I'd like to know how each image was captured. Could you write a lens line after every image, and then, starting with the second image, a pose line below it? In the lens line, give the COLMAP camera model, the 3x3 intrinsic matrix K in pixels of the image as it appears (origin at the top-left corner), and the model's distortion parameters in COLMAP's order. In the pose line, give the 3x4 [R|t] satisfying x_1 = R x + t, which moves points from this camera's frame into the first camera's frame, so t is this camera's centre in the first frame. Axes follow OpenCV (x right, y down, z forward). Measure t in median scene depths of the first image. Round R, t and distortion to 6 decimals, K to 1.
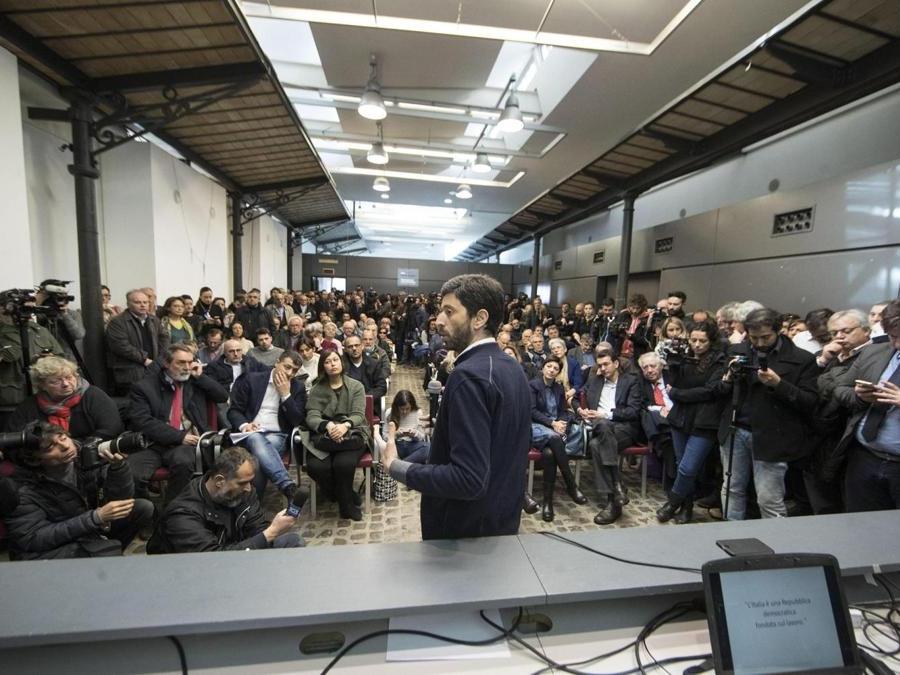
lens RADIAL K [[400.2, 0, 455.2], [0, 400.2, 342.9], [0, 0, 1]] dist [-0.020512, 0.006425]
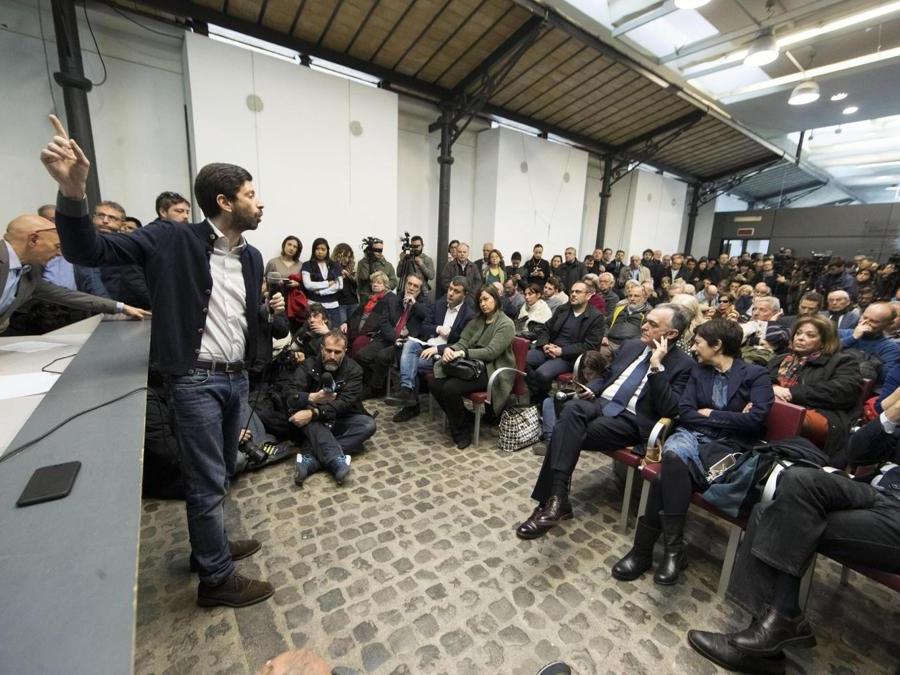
lens RADIAL K [[400.2, 0, 455.2], [0, 400.2, 342.9], [0, 0, 1]] dist [-0.020512, 0.006425]
pose [[0.467199, 0.166544, -0.868325, 0.300782], [-0.119071, 0.985004, 0.124857, 0.024680], [0.876098, 0.045060, 0.480023, 0.240896]]
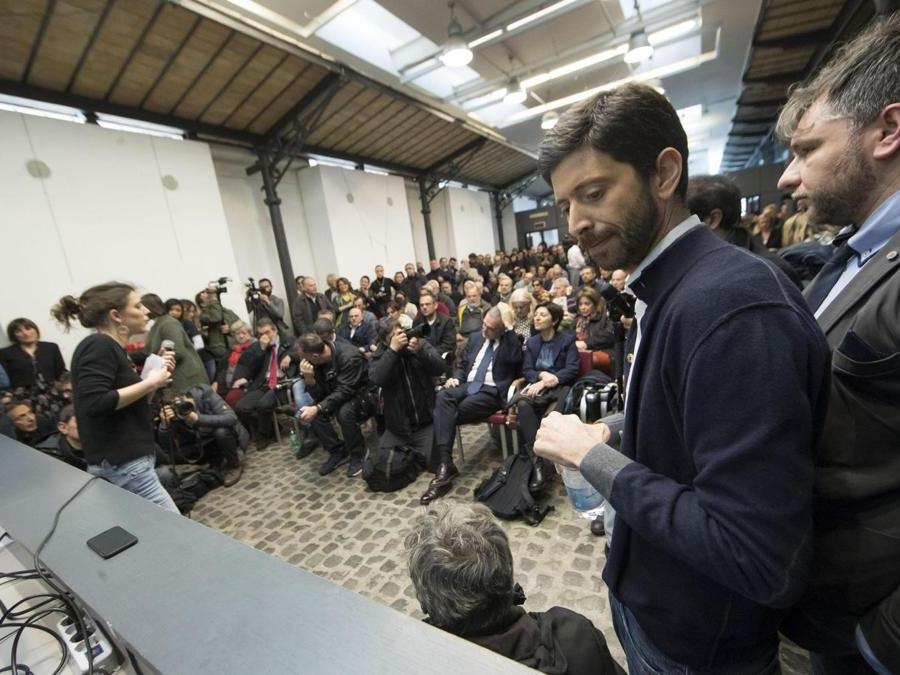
lens RADIAL K [[400.2, 0, 455.2], [0, 400.2, 342.9], [0, 0, 1]] dist [-0.020512, 0.006425]
pose [[0.758639, -0.014503, -0.651350, 0.354431], [0.091323, 0.992249, 0.084272, 0.016707], [0.645079, -0.123415, 0.754083, 0.170528]]
